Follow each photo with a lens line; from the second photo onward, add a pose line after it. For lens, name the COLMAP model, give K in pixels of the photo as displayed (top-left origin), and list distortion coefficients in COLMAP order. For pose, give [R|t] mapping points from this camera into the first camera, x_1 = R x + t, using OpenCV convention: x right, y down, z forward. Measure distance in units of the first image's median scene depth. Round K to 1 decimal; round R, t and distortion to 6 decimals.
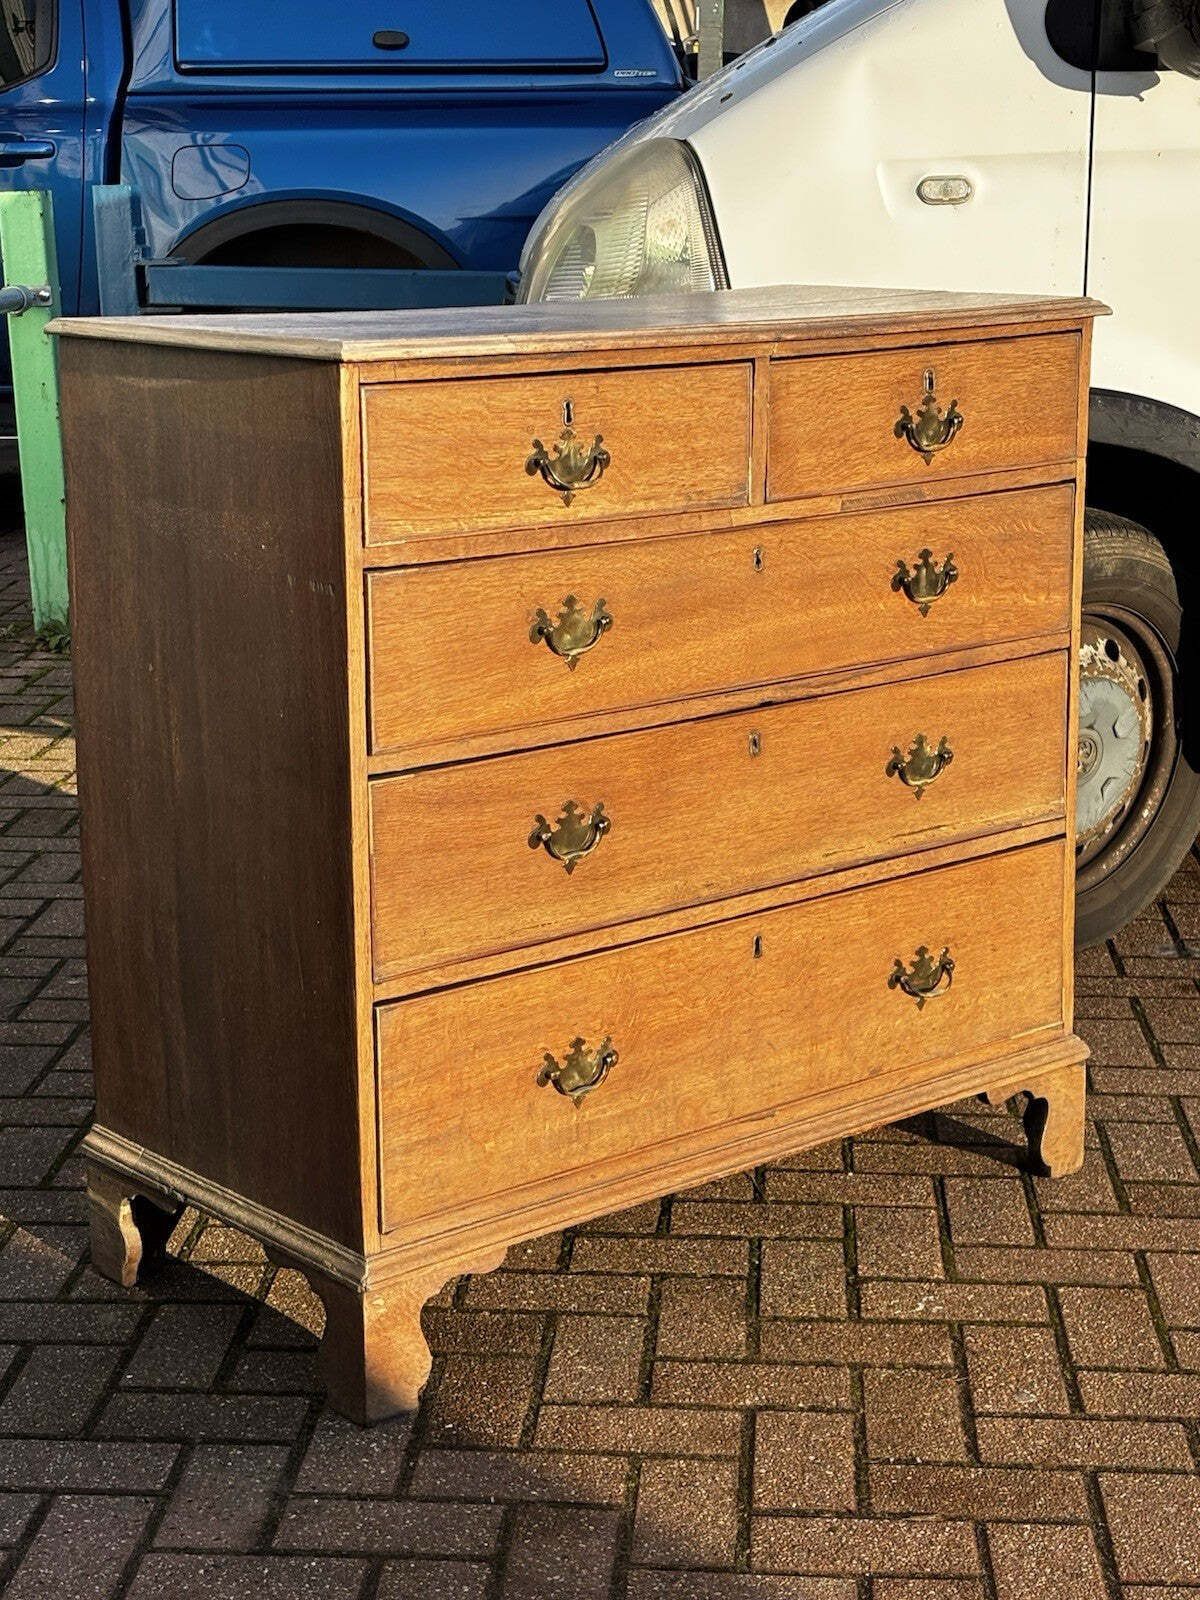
lens RADIAL K [[2788.2, 0, 637.5], [0, 2788.2, 756.8], [0, 0, 1]] dist [0.234473, -0.602118]
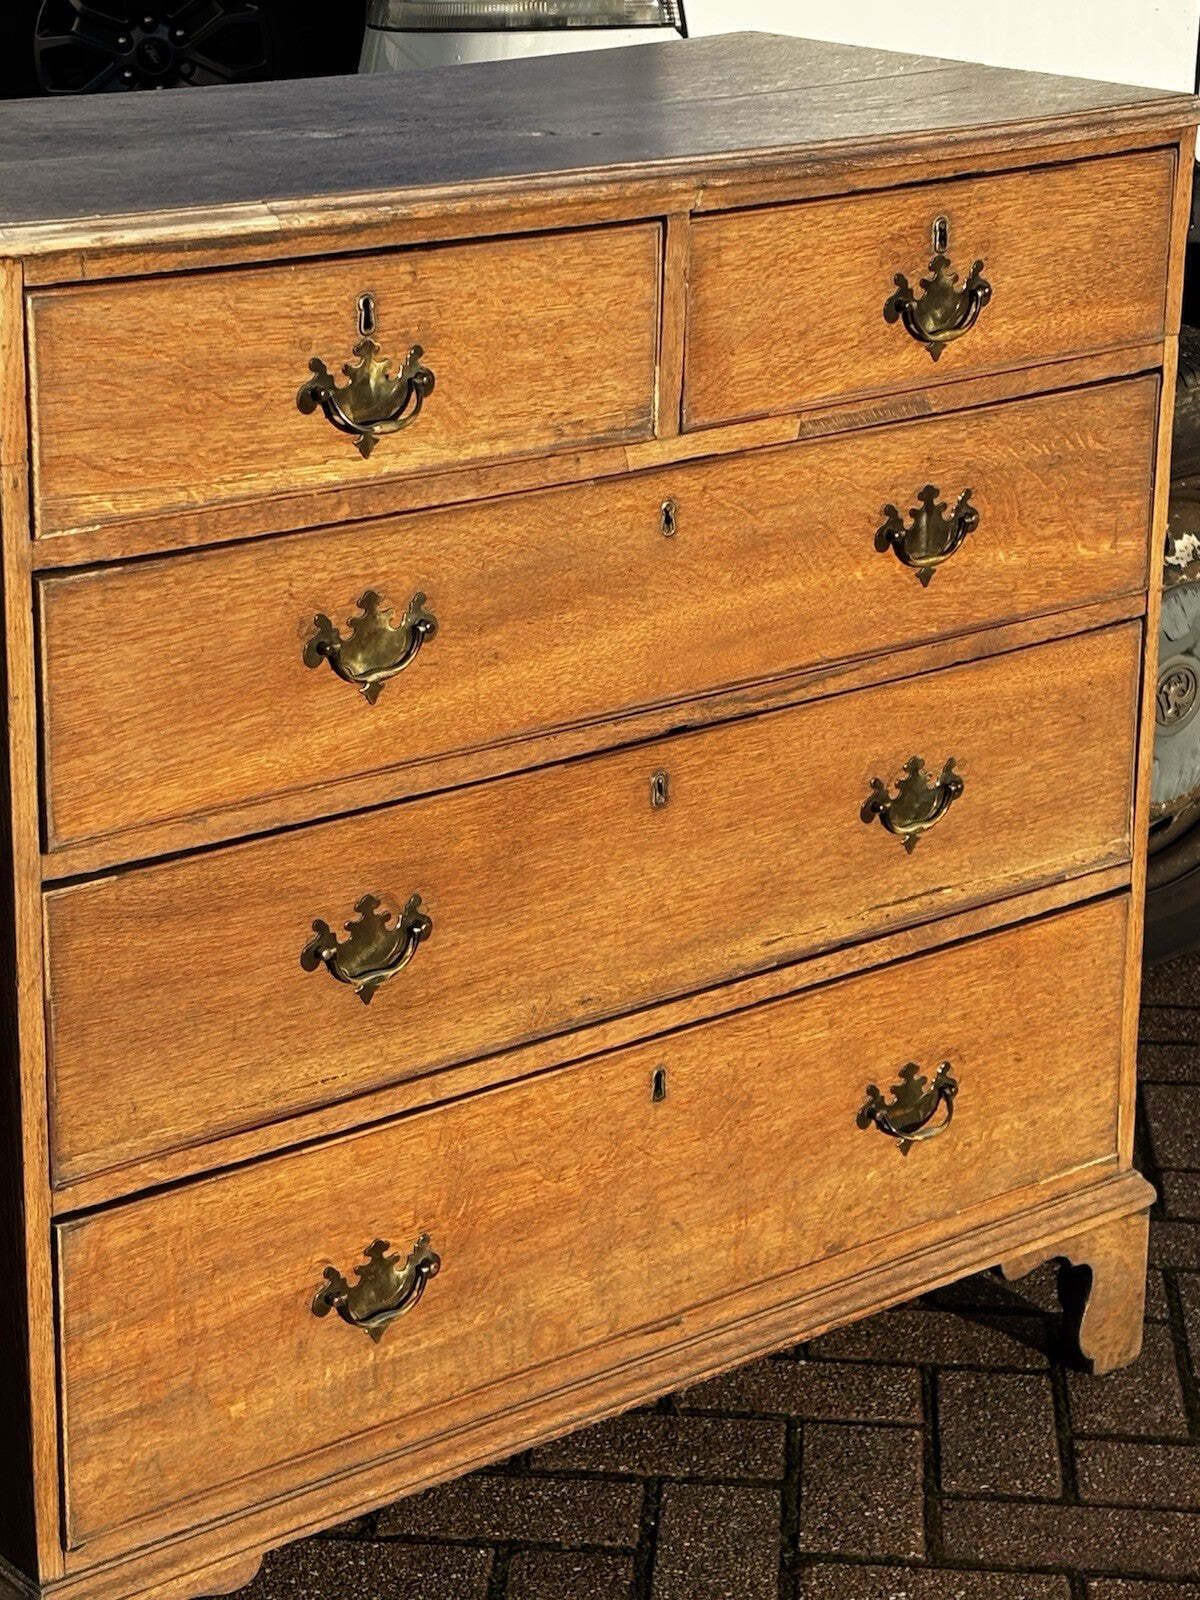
lens RADIAL K [[3683.5, 0, 658.6], [0, 3683.5, 777.1], [0, 0, 1]] dist [0.253966, -0.784210]
pose [[0.999727, 0.021933, 0.008020, 0.035590], [-0.022603, 0.995109, 0.096161, -0.094038], [-0.005871, -0.096316, 0.995334, 0.130614]]
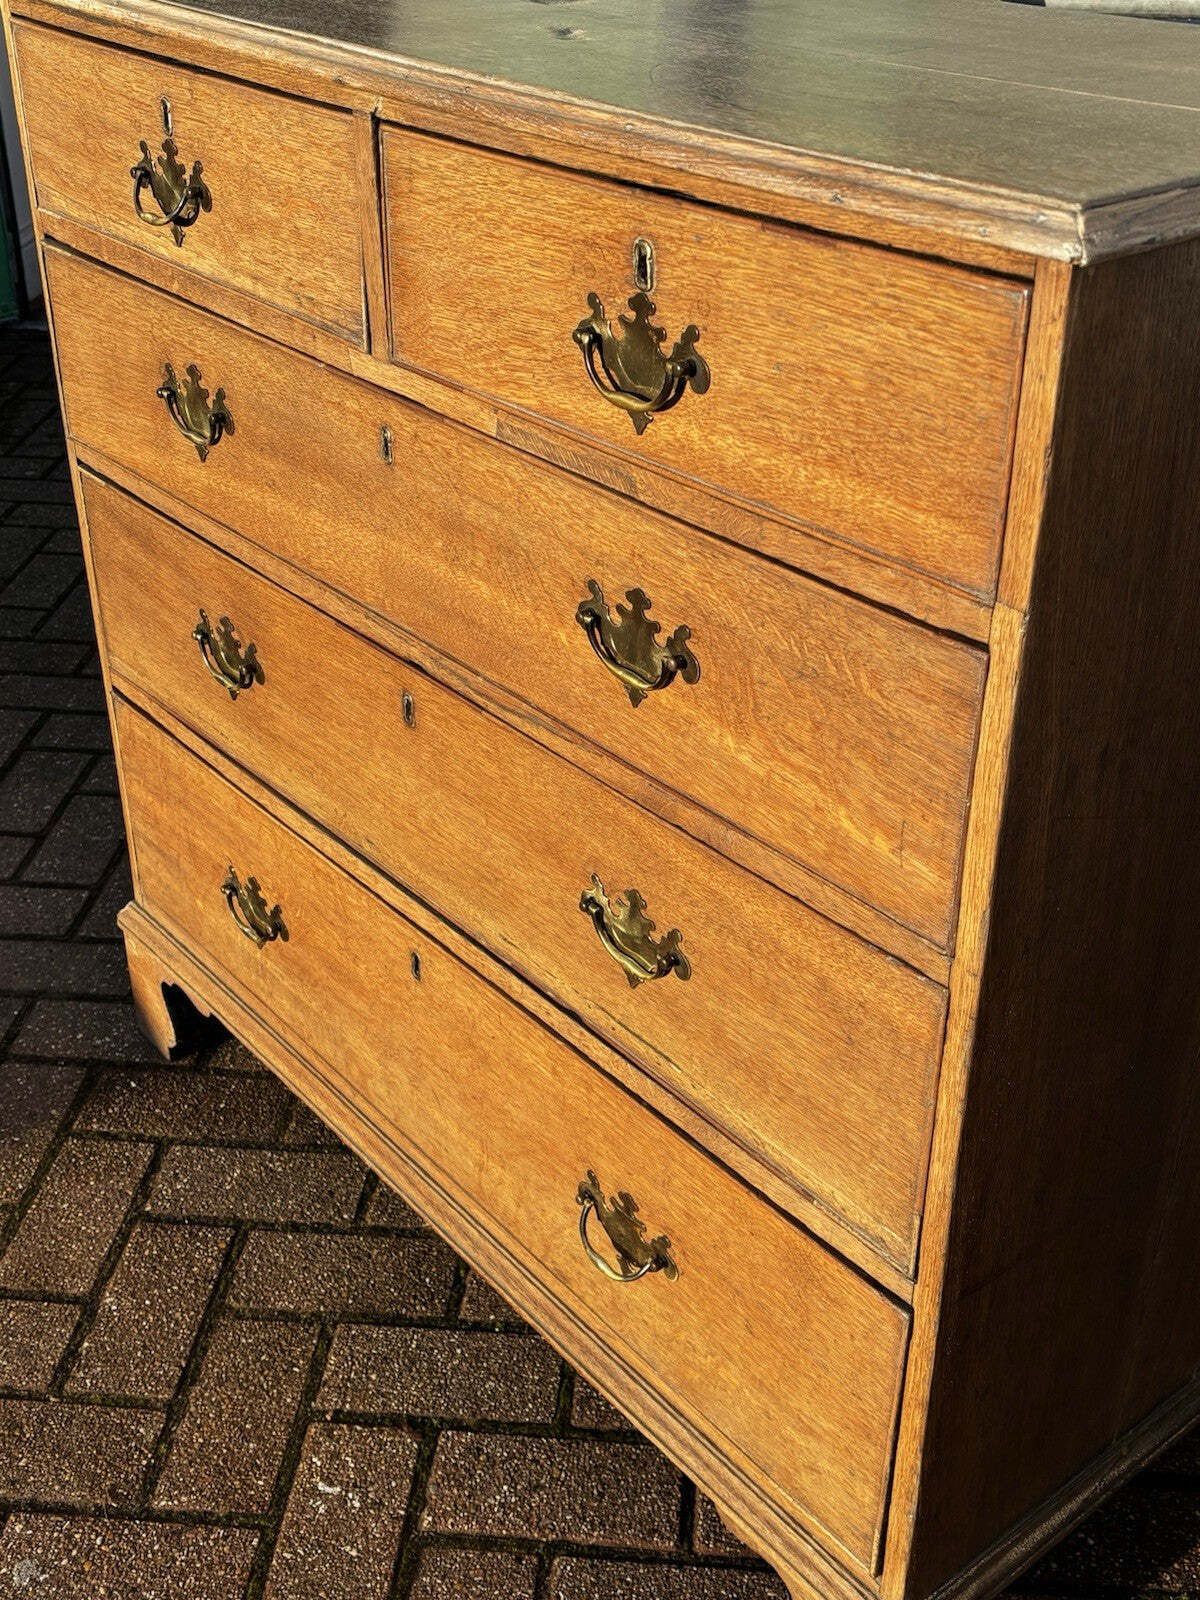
lens RADIAL K [[1837.7, 0, 604.0], [0, 1837.7, 782.4], [0, 0, 1]] dist [0.206079, -0.711827]
pose [[-0.037375, 0.501187, -0.864532, 0.445218], [-0.216456, 0.840536, 0.496634, -0.226946], [0.975577, 0.205695, 0.077069, 1.037974]]
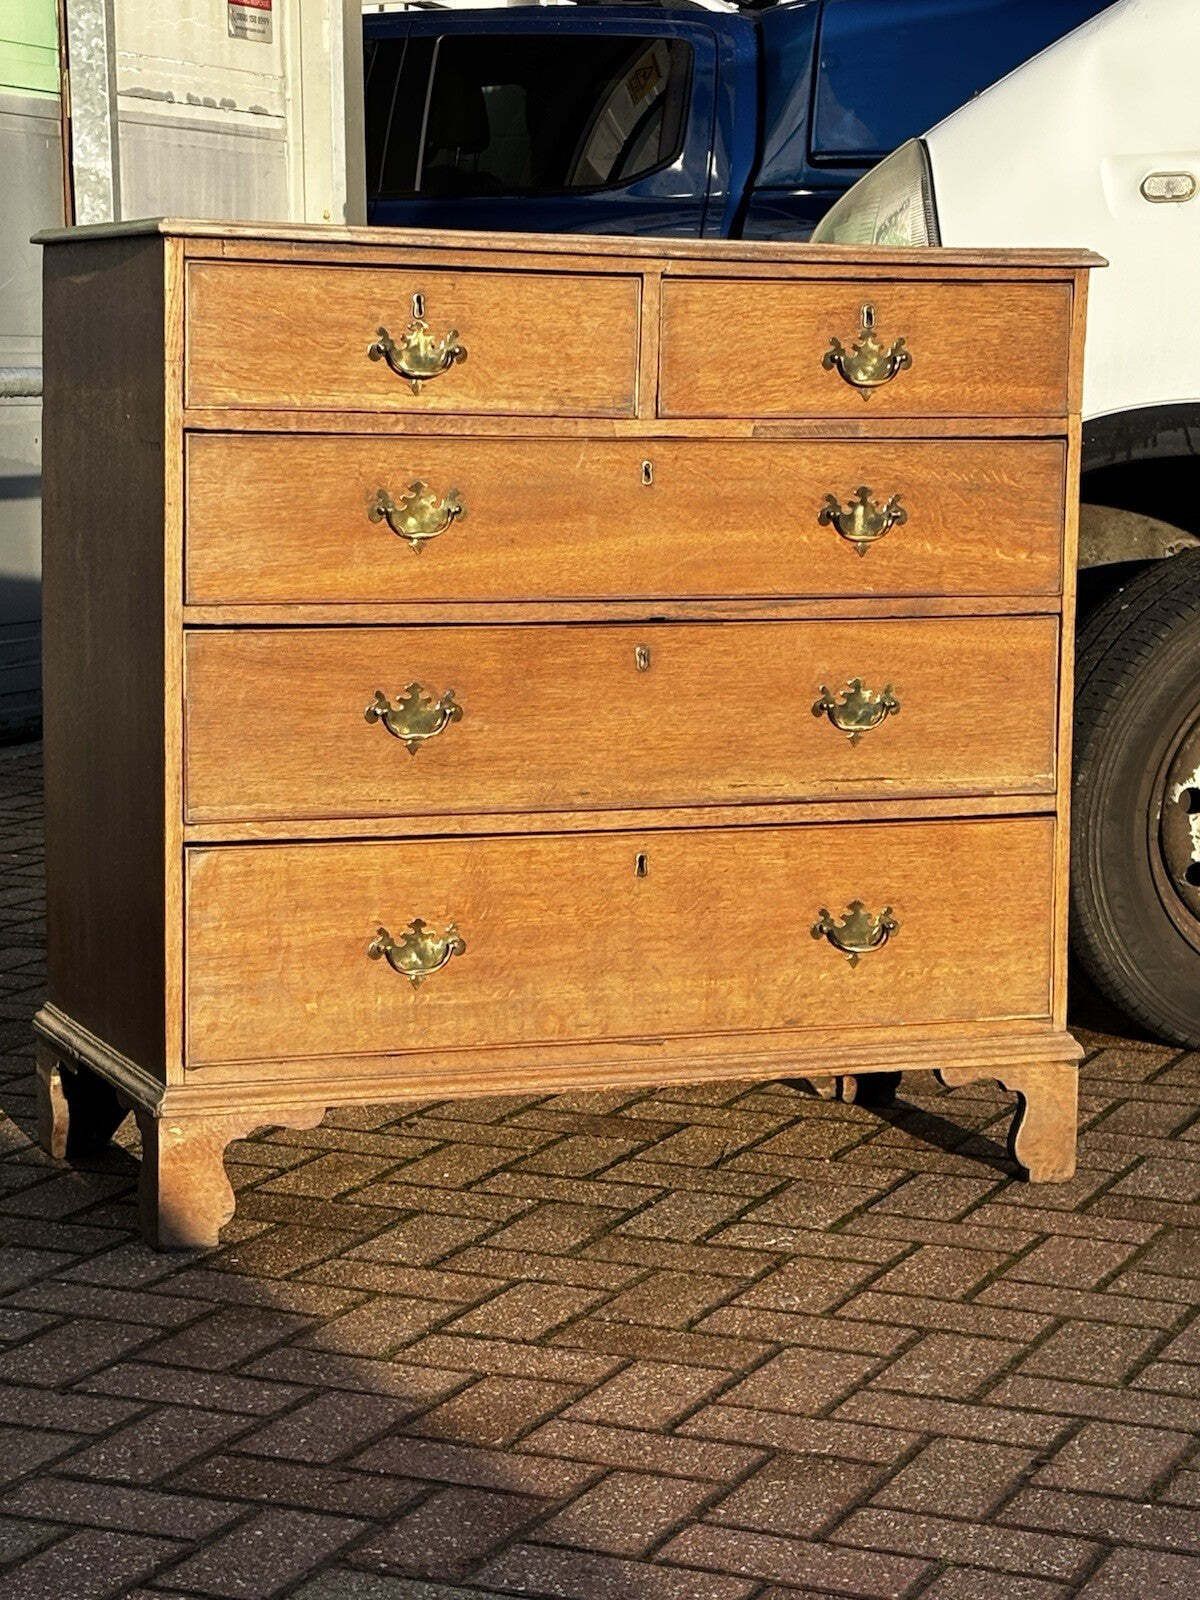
lens RADIAL K [[3678.9, 0, 656.0], [0, 3678.9, 797.5], [0, 0, 1]] dist [0.248088, -0.702854]
pose [[0.949735, 0.058451, -0.307548, 0.468321], [-0.087707, 0.992752, -0.082167, 0.157341], [0.300517, 0.105011, 0.947978, -0.258637]]
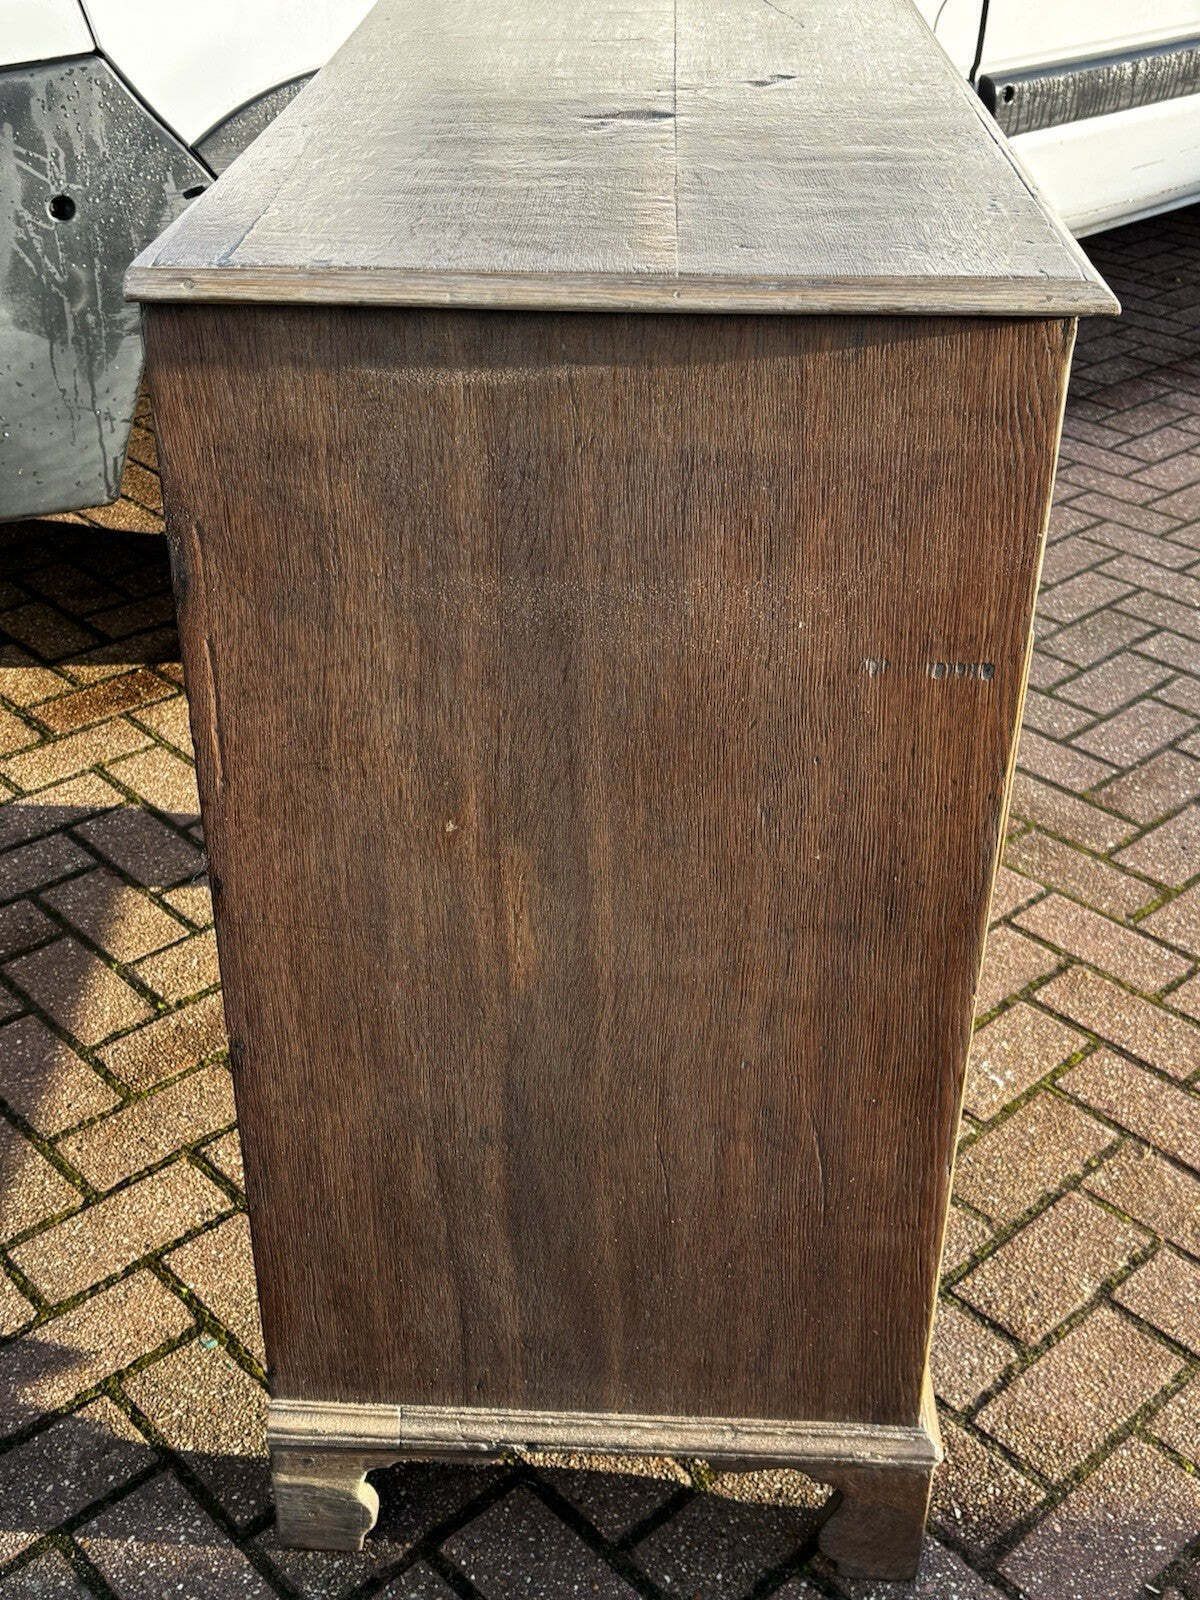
lens RADIAL K [[1853.5, 0, 595.4], [0, 1853.5, 735.8], [0, 0, 1]] dist [0.004921, -0.036646]
pose [[0.695258, -0.353303, 0.625934, -0.388440], [0.149309, 0.922848, 0.355048, -0.184195], [-0.703081, -0.153393, 0.694368, 0.687293]]
